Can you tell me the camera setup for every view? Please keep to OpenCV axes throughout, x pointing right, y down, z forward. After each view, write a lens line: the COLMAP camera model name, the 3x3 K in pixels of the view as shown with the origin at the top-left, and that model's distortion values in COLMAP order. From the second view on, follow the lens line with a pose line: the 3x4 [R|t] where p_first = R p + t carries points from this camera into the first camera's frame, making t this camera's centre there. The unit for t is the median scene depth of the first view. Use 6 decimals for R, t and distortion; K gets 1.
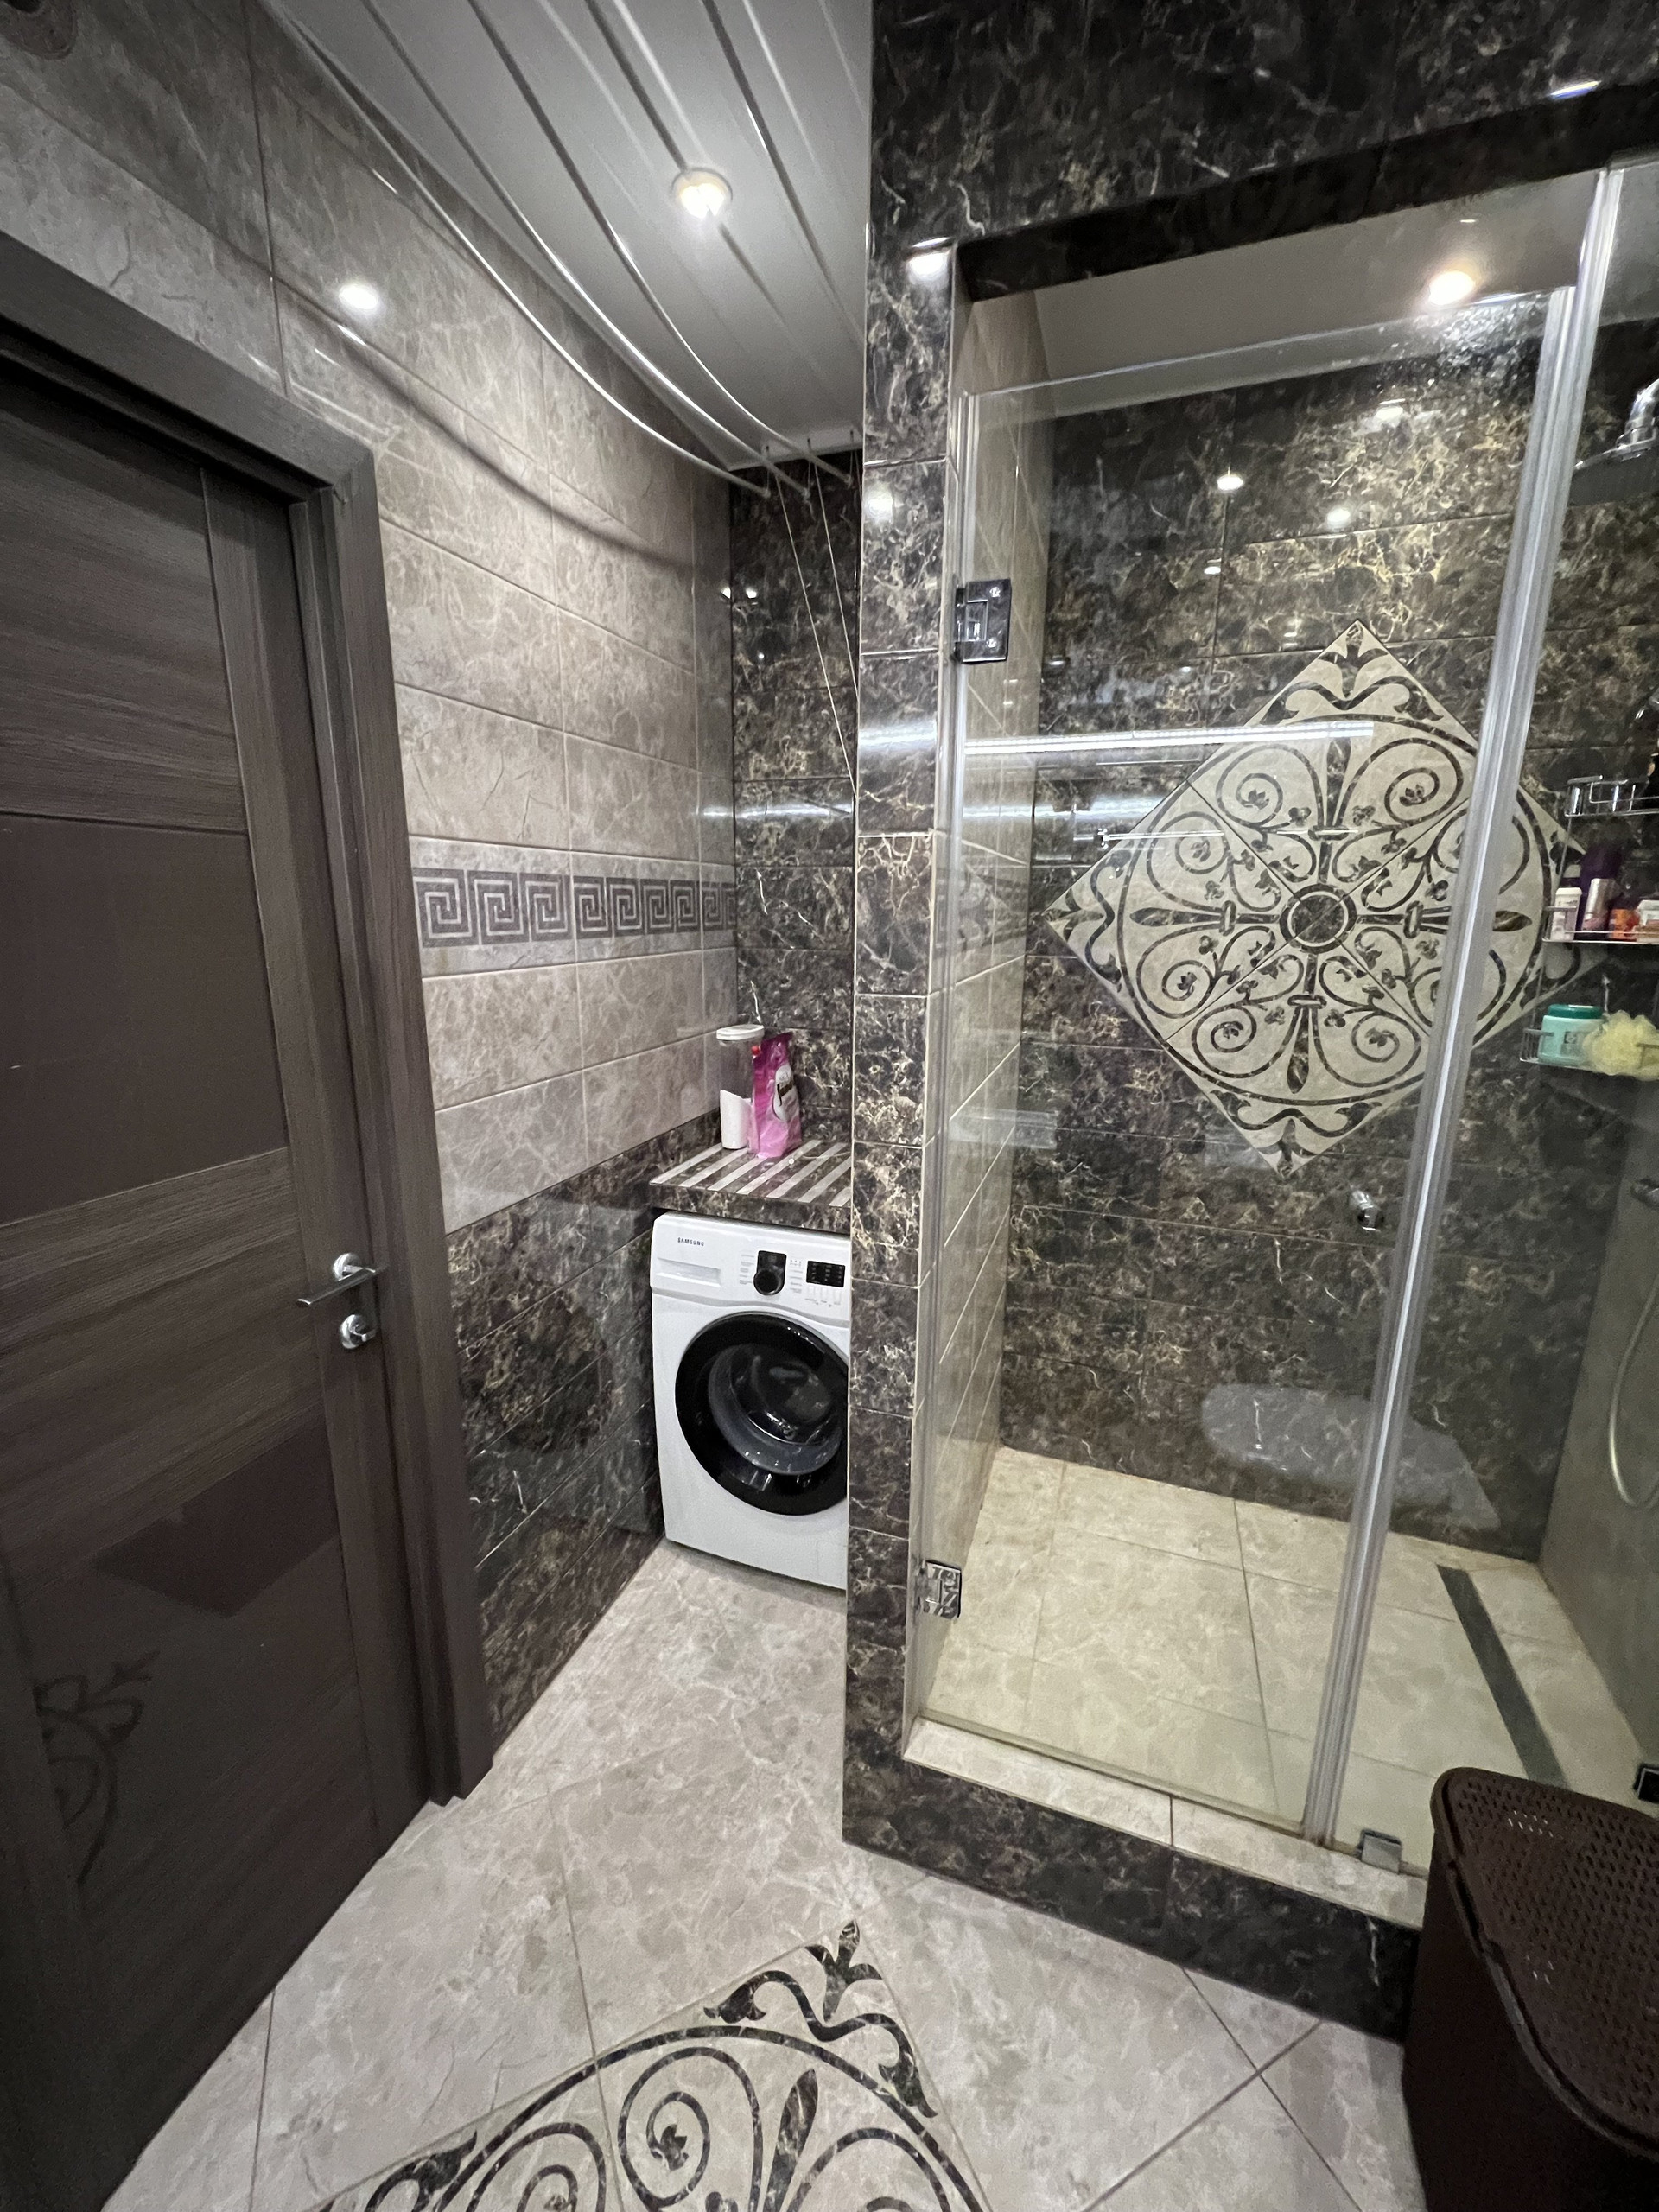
lens RADIAL K [[884.7, 0, 827.5], [0, 884.7, 1106.8], [0, 0, 1]] dist [-0.001816, 0.000347]
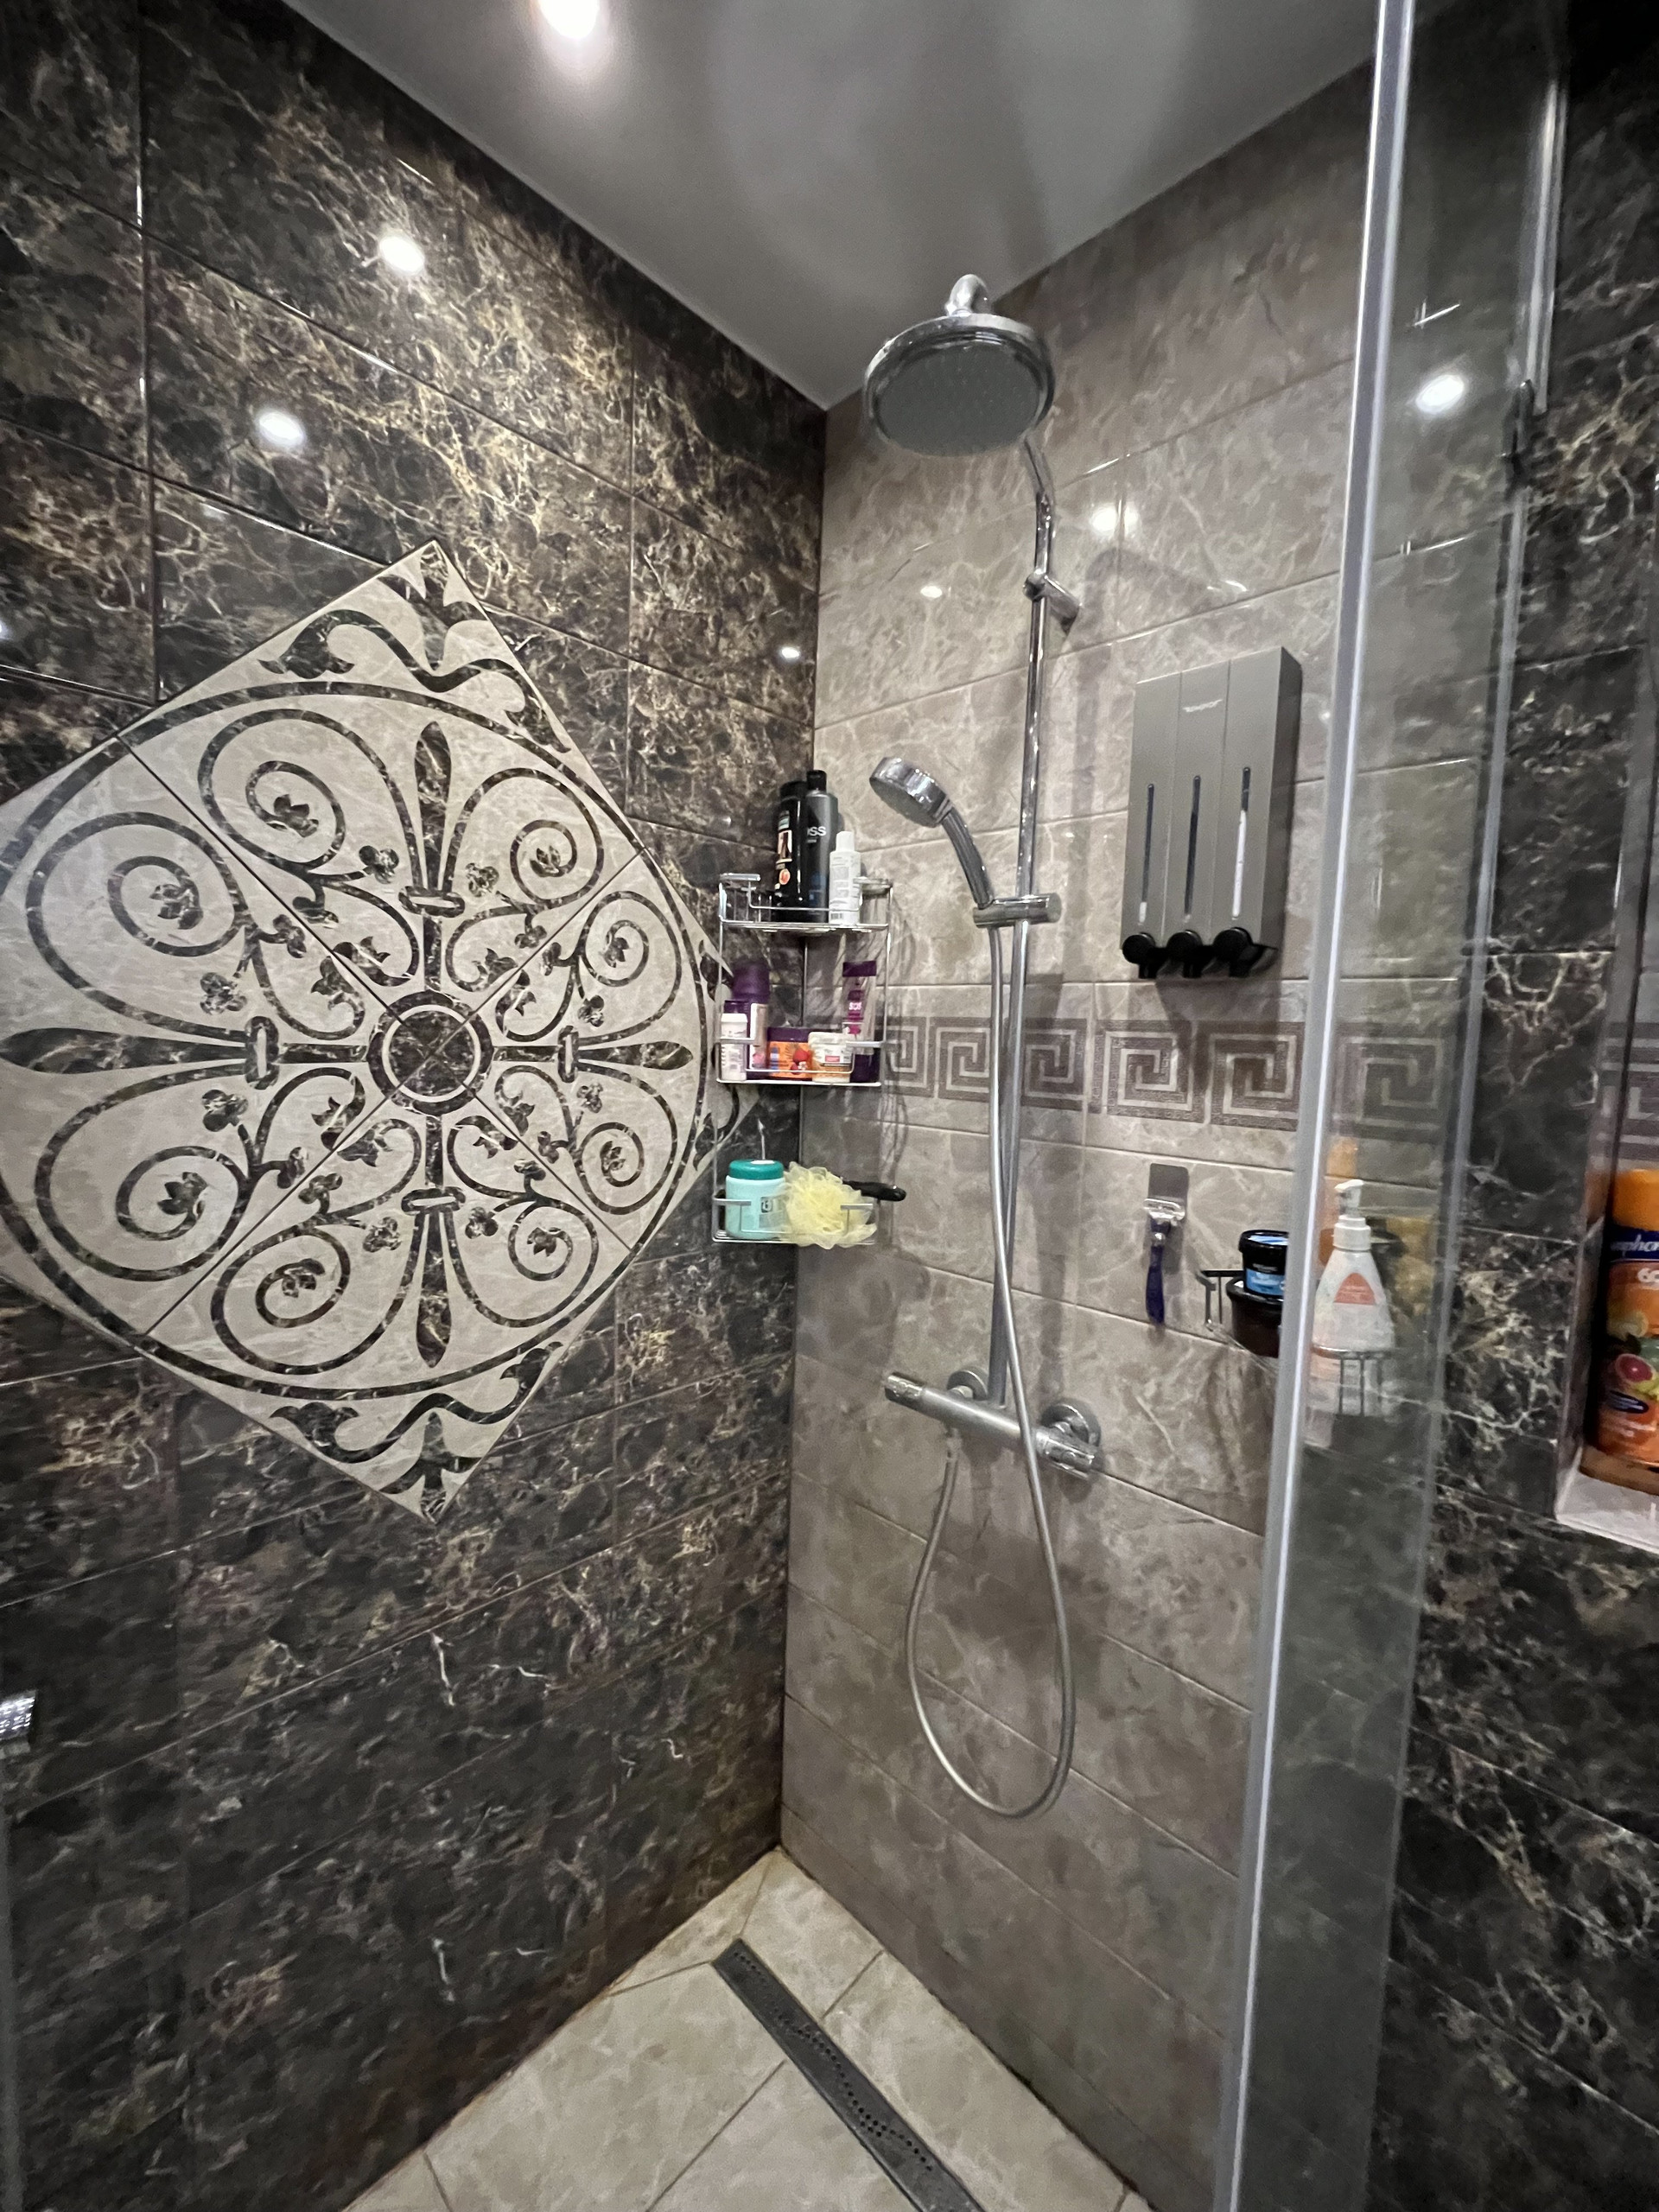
lens RADIAL K [[884.7, 0, 826.1], [0, 884.7, 1107.3], [0, 0, 1]] dist [-0.001816, 0.000347]
pose [[0.412465, -0.067624, 0.908460, 0.180692], [0.174317, 0.984672, -0.005847, -0.160220], [-0.894140, 0.160772, 0.417931, 0.666491]]
